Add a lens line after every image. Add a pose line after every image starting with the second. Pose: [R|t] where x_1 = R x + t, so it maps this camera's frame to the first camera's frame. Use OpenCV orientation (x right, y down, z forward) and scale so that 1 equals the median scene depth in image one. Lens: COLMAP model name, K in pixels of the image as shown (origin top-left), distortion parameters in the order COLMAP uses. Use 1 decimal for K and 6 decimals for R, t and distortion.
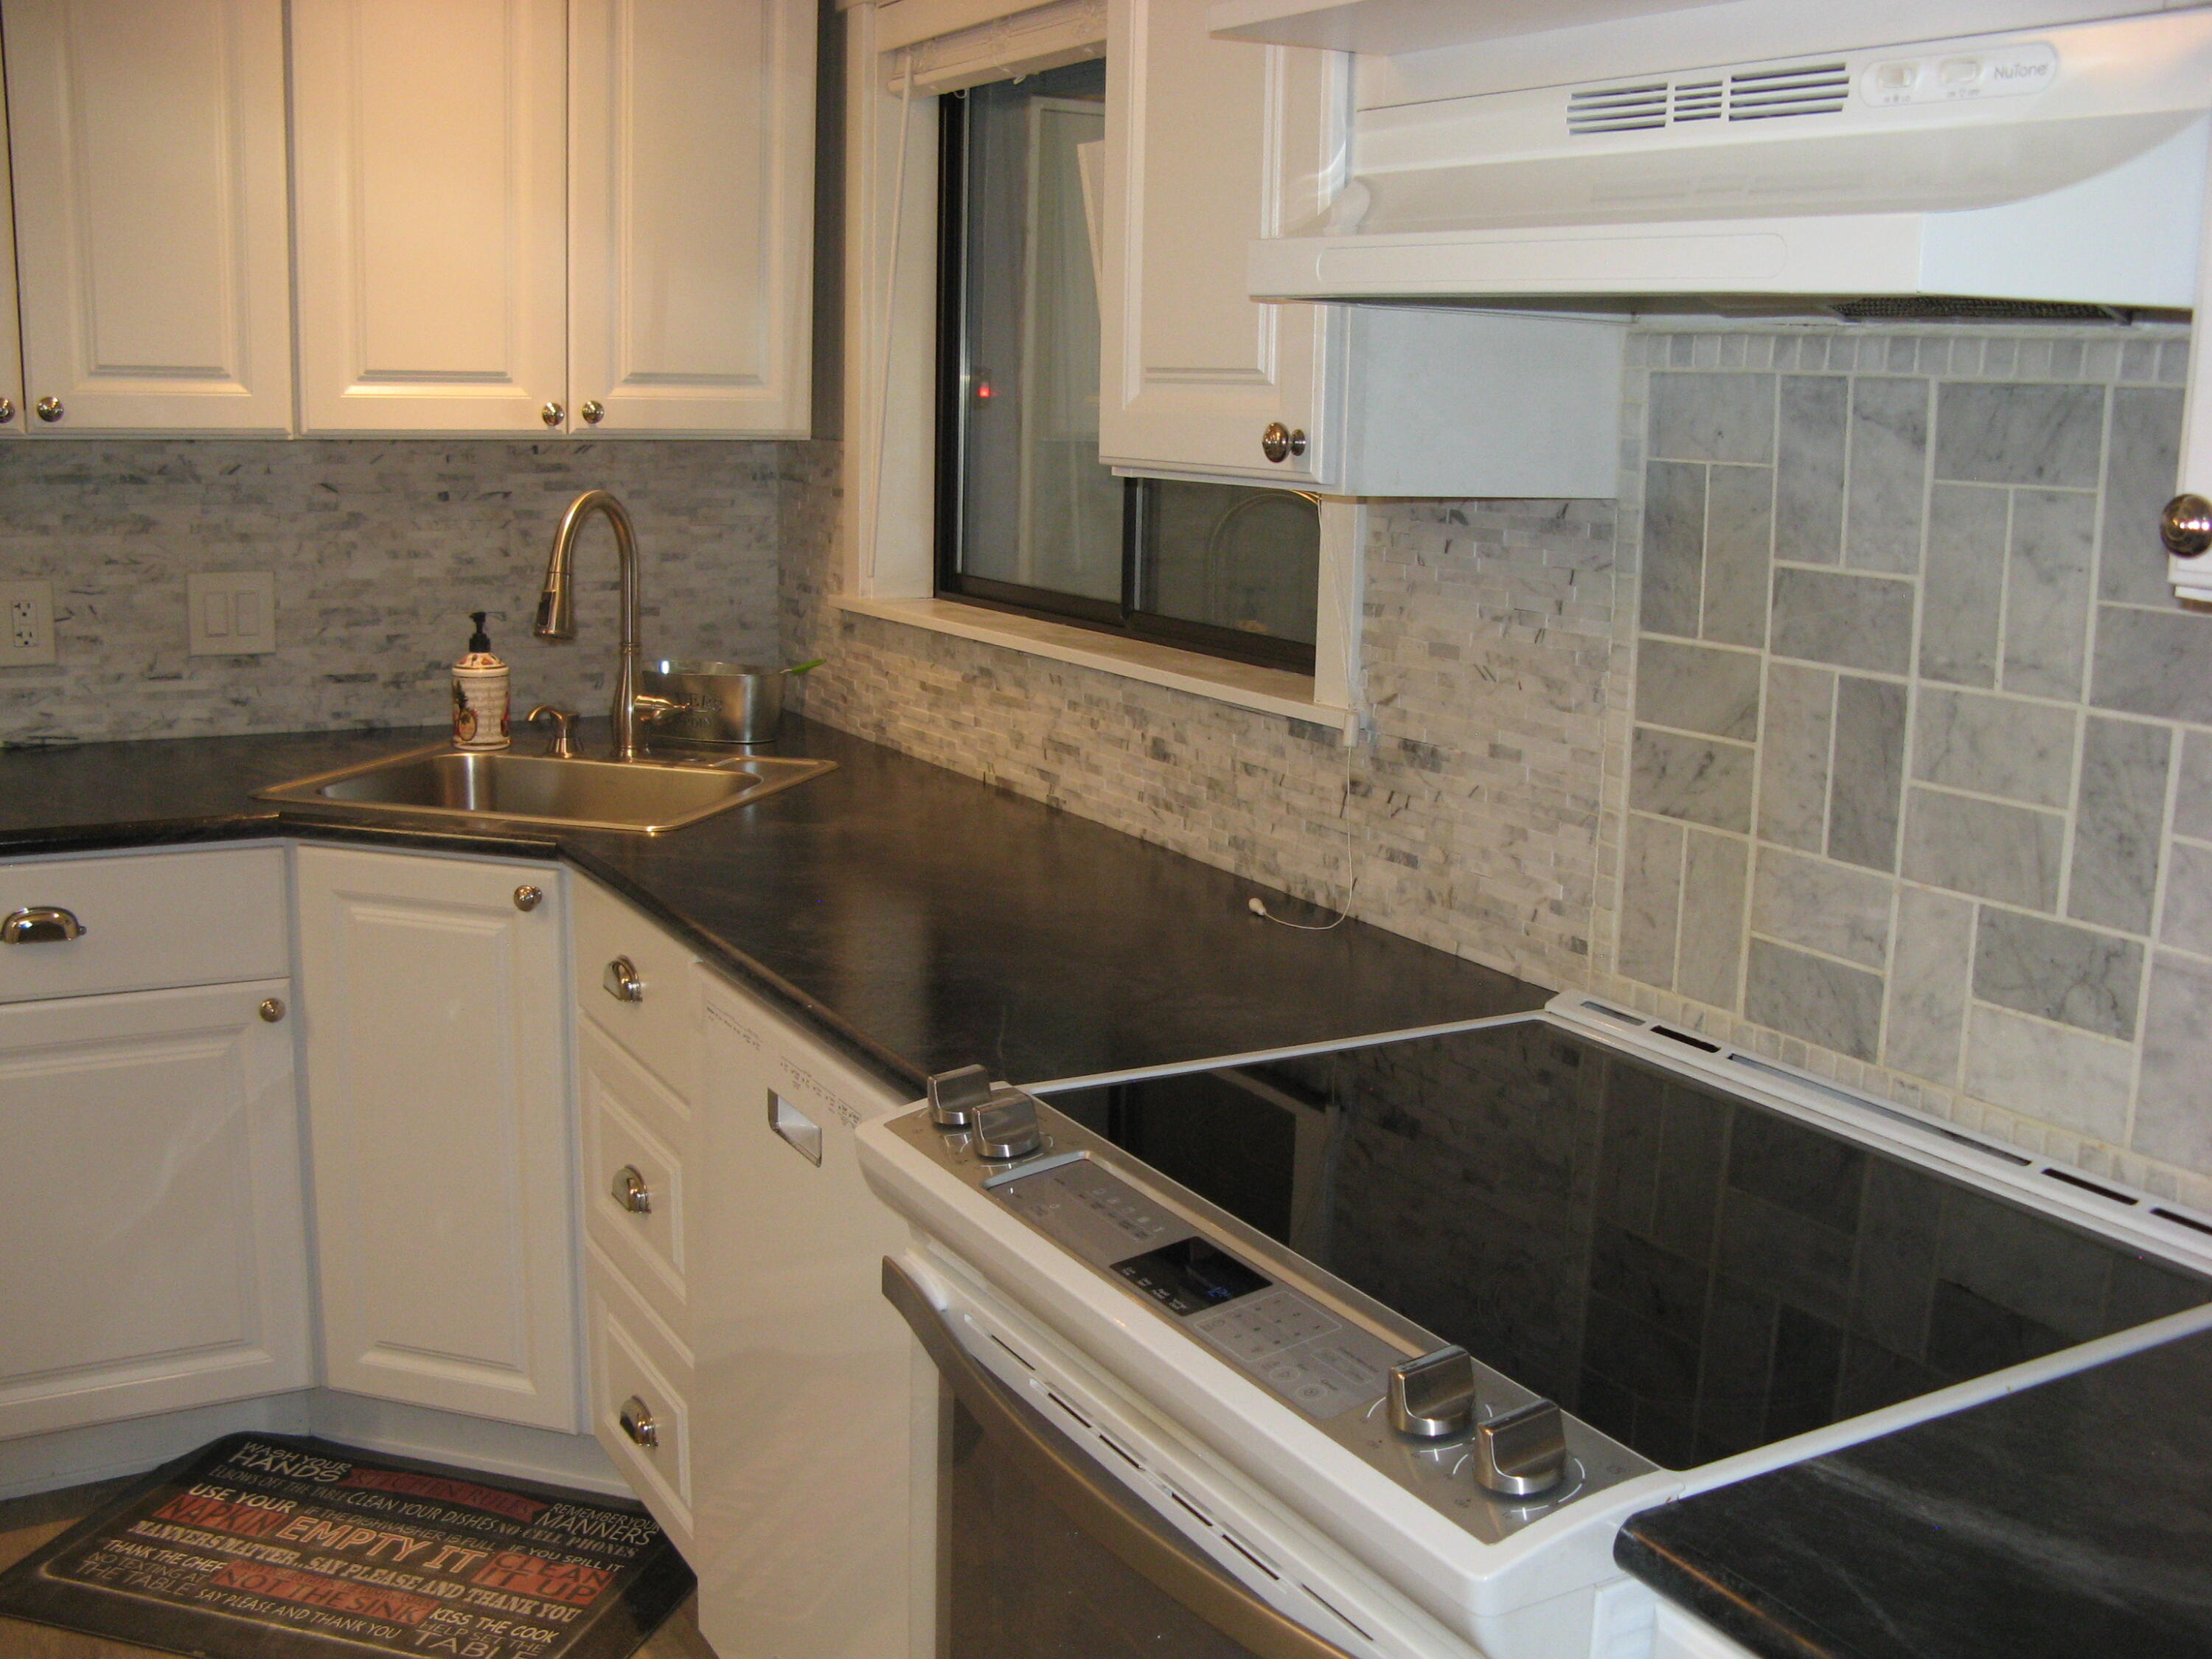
lens RADIAL K [[2266.4, 0, 1156.3], [0, 2266.4, 867.1], [0, 0, 1]] dist [-0.196699, 0.206575]
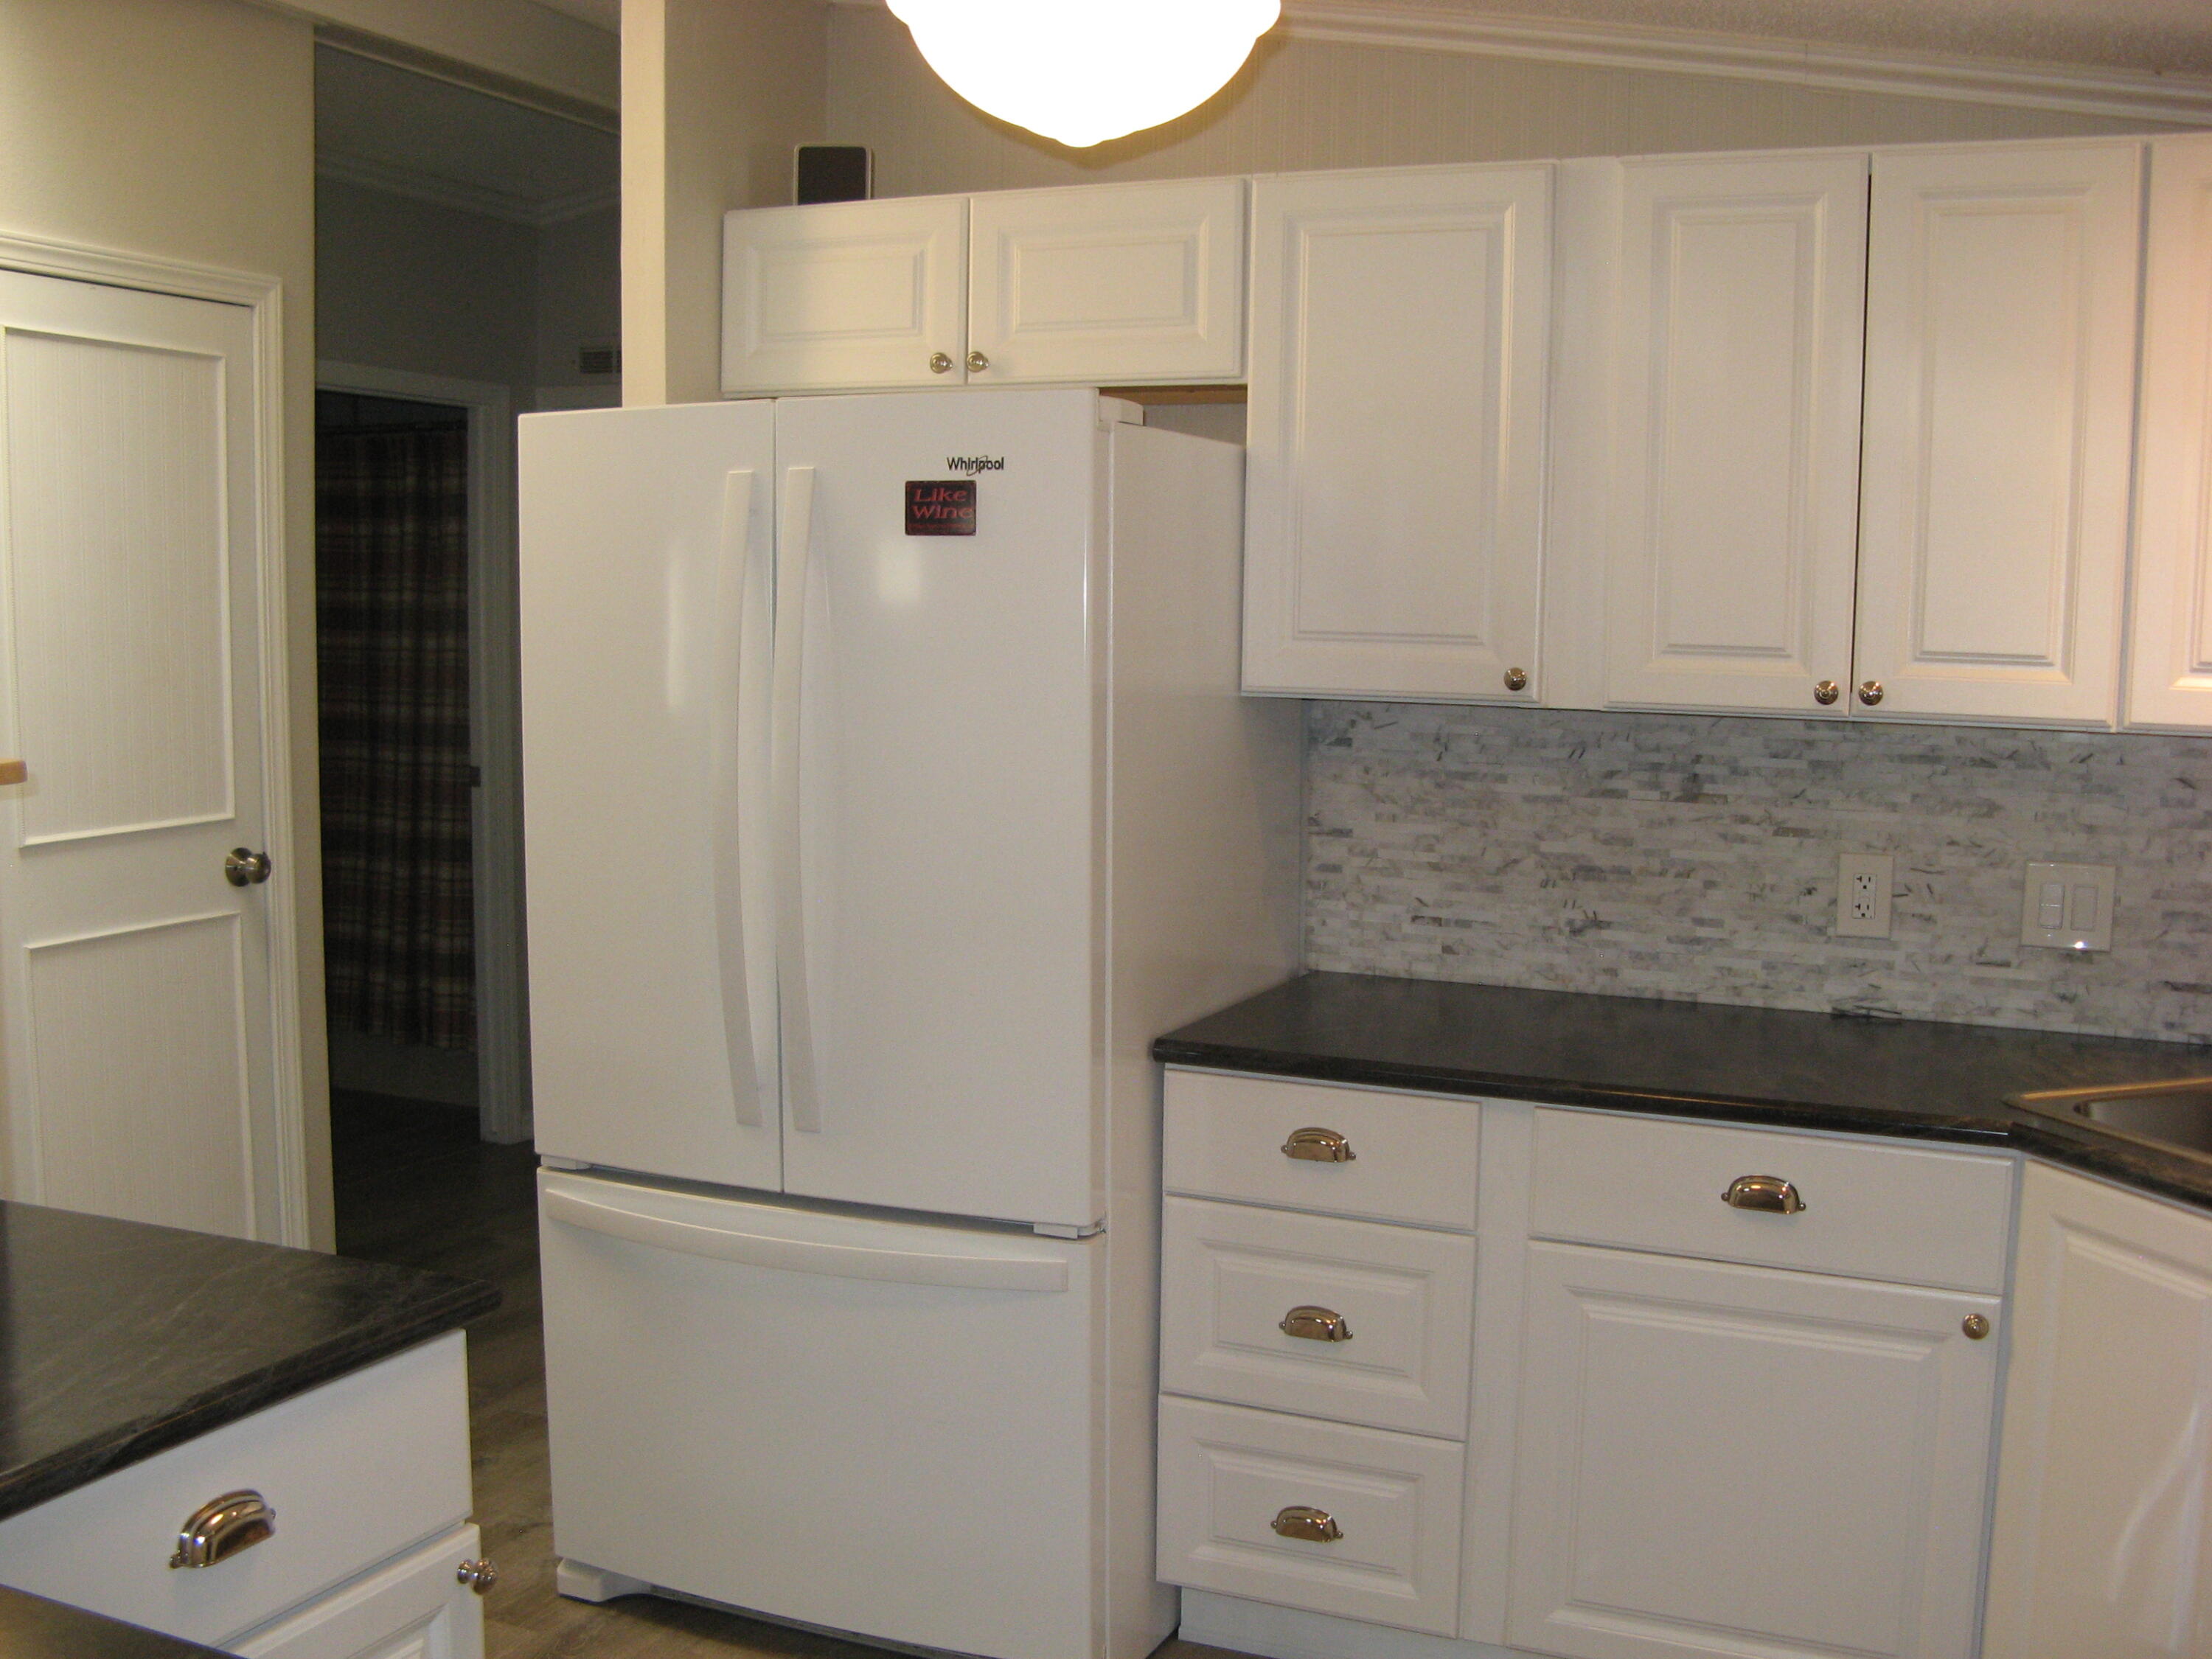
lens RADIAL K [[2266.4, 0, 1156.3], [0, 2266.4, 867.1], [0, 0, 1]] dist [-0.196699, 0.206575]
pose [[0.588288, 0.074720, -0.805192, 0.147333], [-0.166063, 0.985663, -0.029862, -0.045745], [0.791417, 0.151280, 0.592261, 0.136261]]
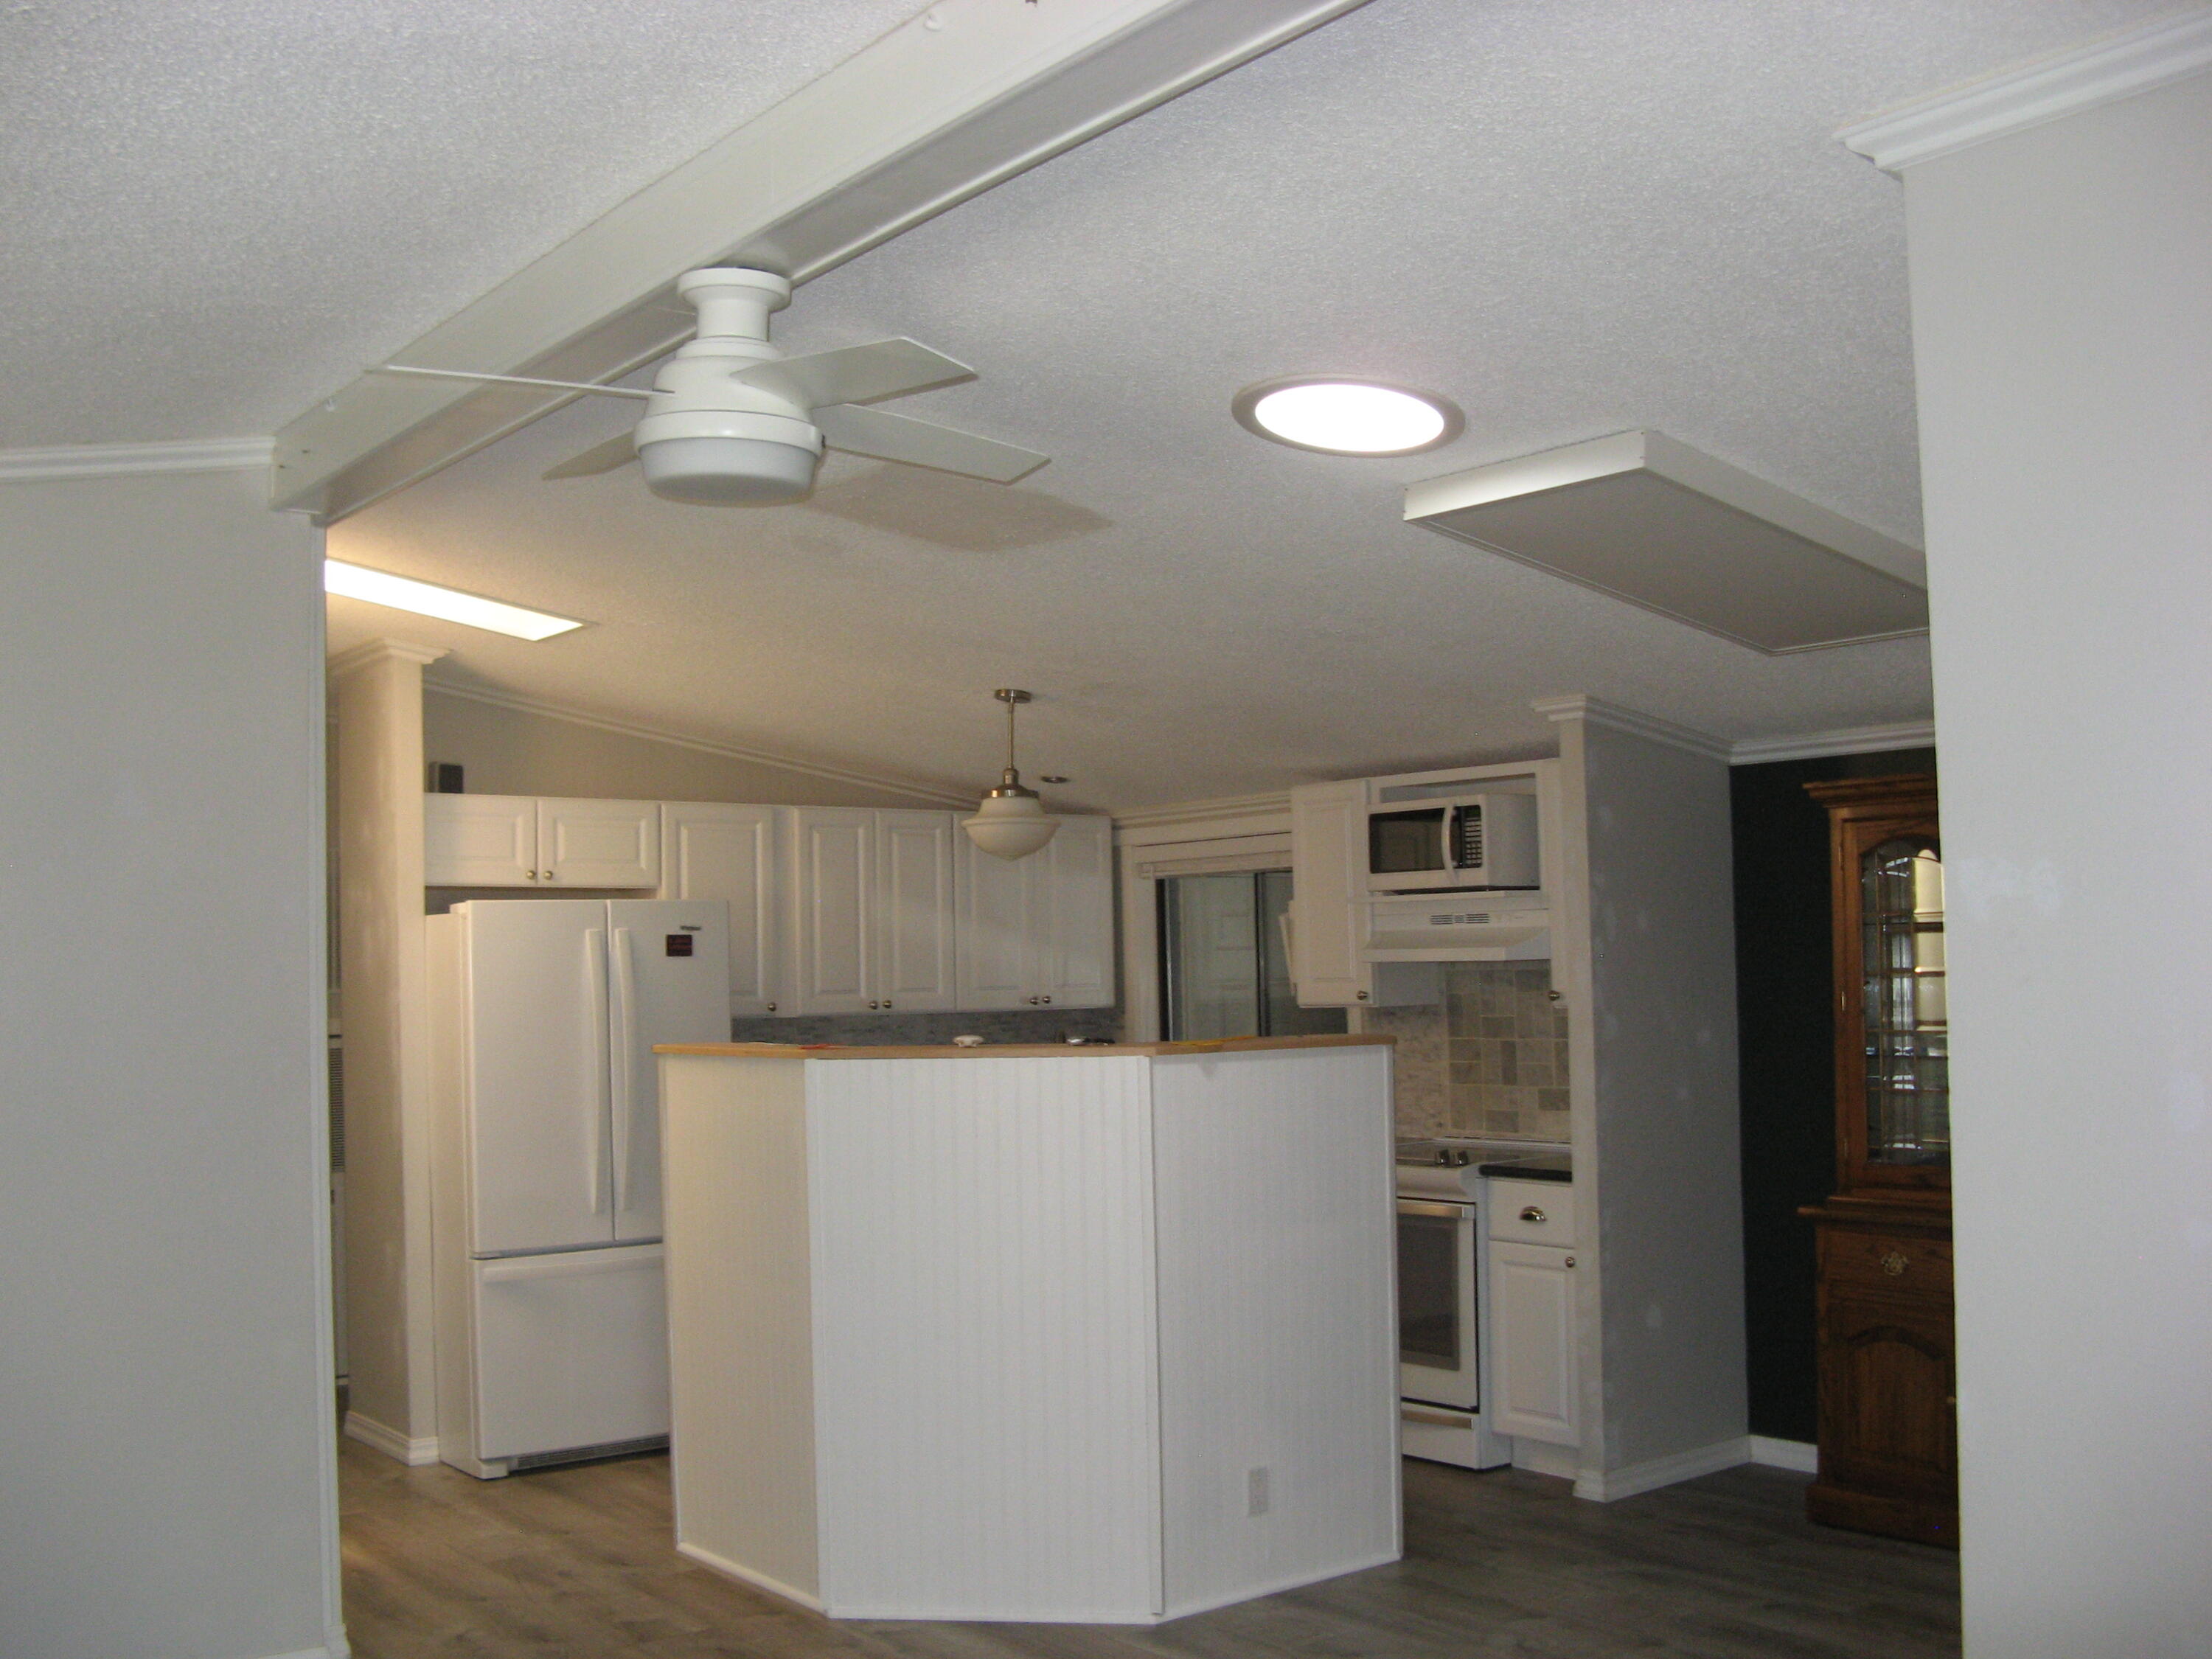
lens RADIAL K [[2266.4, 0, 1156.3], [0, 2266.4, 867.1], [0, 0, 1]] dist [-0.196699, 0.206575]
pose [[0.988870, -0.044593, 0.141942, -0.605953], [0.078745, 0.966317, -0.245013, 0.385804], [-0.126235, 0.253463, 0.959073, -2.020811]]
